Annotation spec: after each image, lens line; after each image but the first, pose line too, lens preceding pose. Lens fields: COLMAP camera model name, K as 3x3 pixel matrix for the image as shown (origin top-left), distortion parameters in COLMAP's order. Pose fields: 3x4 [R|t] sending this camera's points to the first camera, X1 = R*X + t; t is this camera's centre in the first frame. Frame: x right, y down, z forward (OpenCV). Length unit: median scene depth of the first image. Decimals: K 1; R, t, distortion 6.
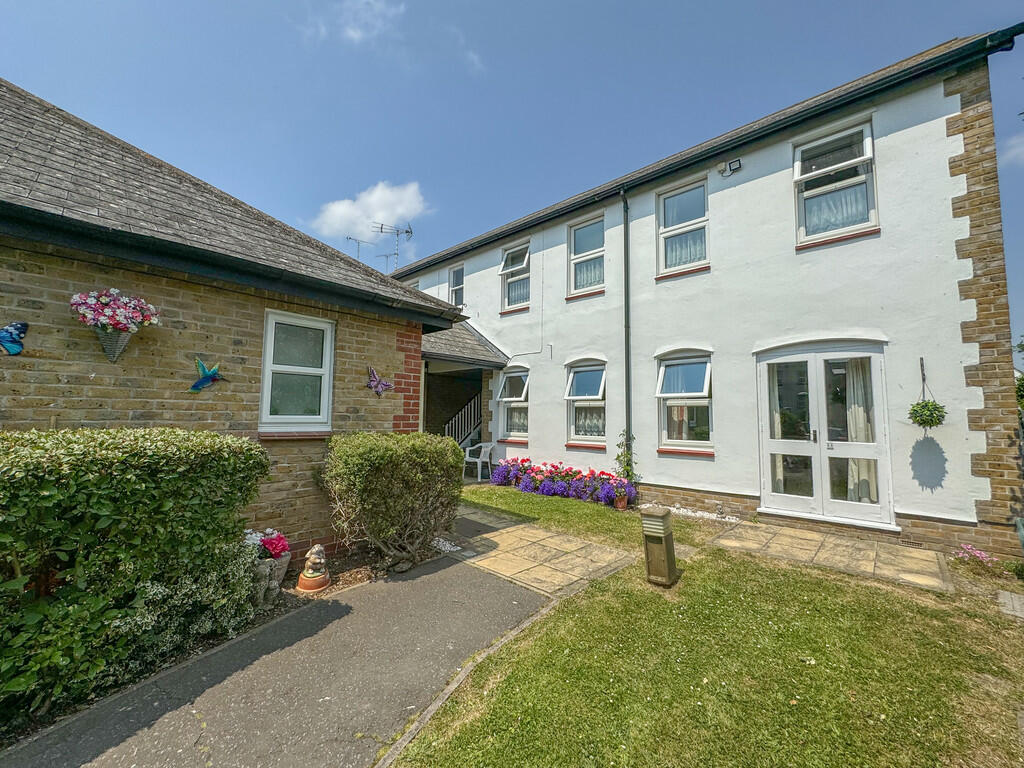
lens RADIAL K [[414.7, 0, 508.1], [0, 414.7, 383.0], [0, 0, 1]] dist [-0.000102, 0.000196]
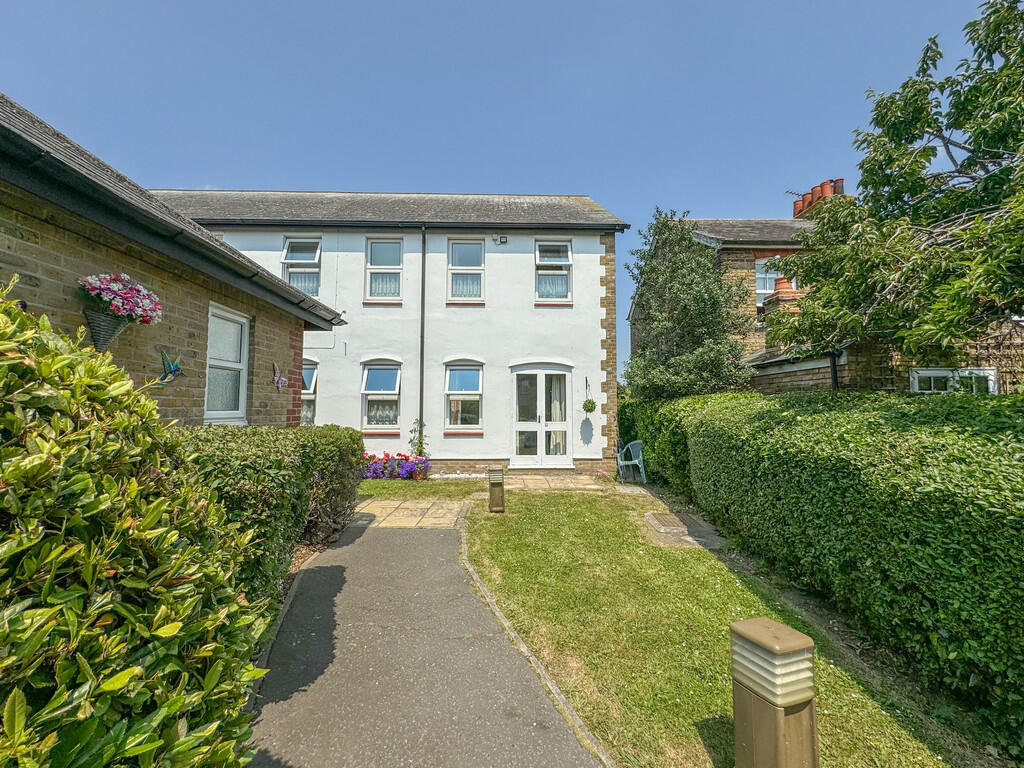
lens RADIAL K [[414.7, 0, 508.5], [0, 414.7, 384.1], [0, 0, 1]] dist [-0.000102, 0.000196]
pose [[0.724391, 0.031555, 0.688667, -0.497520], [-0.049890, 0.998732, 0.006716, -0.018009], [-0.687582, -0.039222, 0.725046, -0.124917]]
